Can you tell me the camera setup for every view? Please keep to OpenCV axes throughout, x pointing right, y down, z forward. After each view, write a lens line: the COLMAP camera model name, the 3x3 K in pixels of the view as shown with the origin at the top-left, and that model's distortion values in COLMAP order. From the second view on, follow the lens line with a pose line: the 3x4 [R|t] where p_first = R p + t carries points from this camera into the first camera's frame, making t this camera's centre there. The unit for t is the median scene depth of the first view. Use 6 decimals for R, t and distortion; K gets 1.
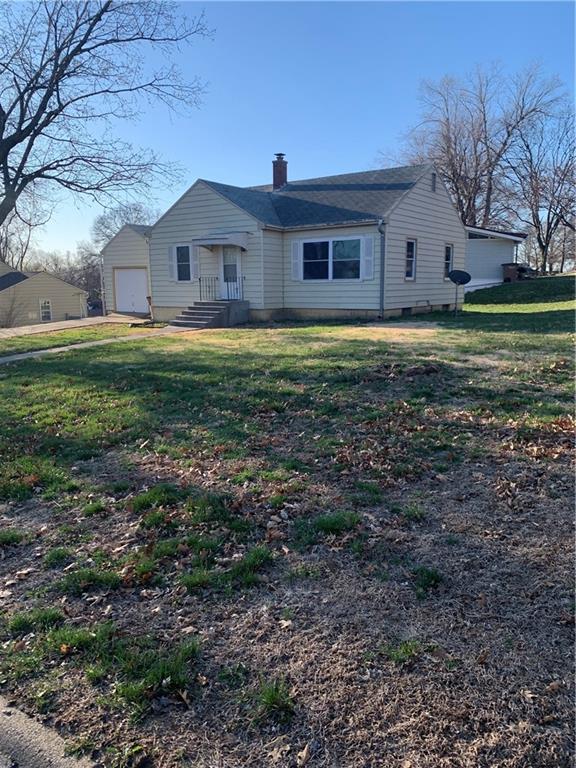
lens RADIAL K [[582.0, 0, 289.0], [0, 582.0, 384.4], [0, 0, 1]] dist [0.035099, -0.043899]
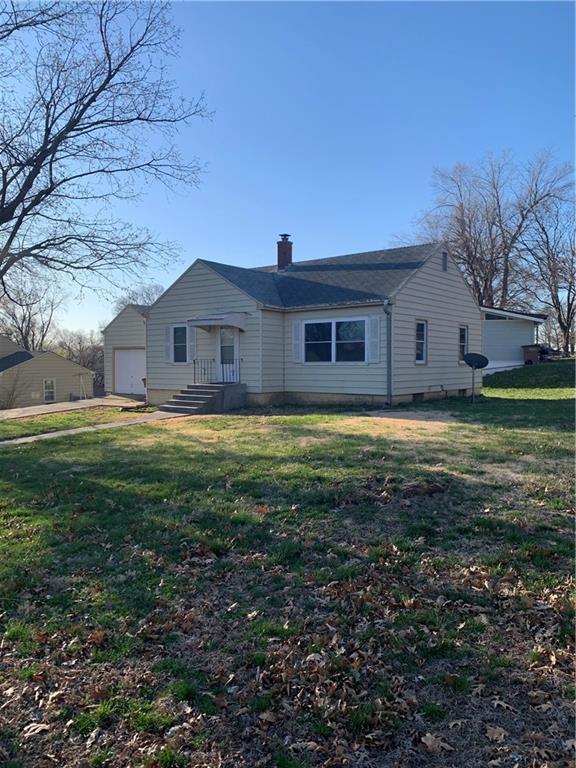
lens RADIAL K [[582.0, 0, 287.0], [0, 582.0, 382.4], [0, 0, 1]] dist [0.035099, -0.043899]
pose [[0.999246, 0.007107, -0.038180, 0.034736], [-0.012190, 0.990828, -0.134580, -0.025649], [0.036874, 0.134944, 0.990167, 0.095746]]
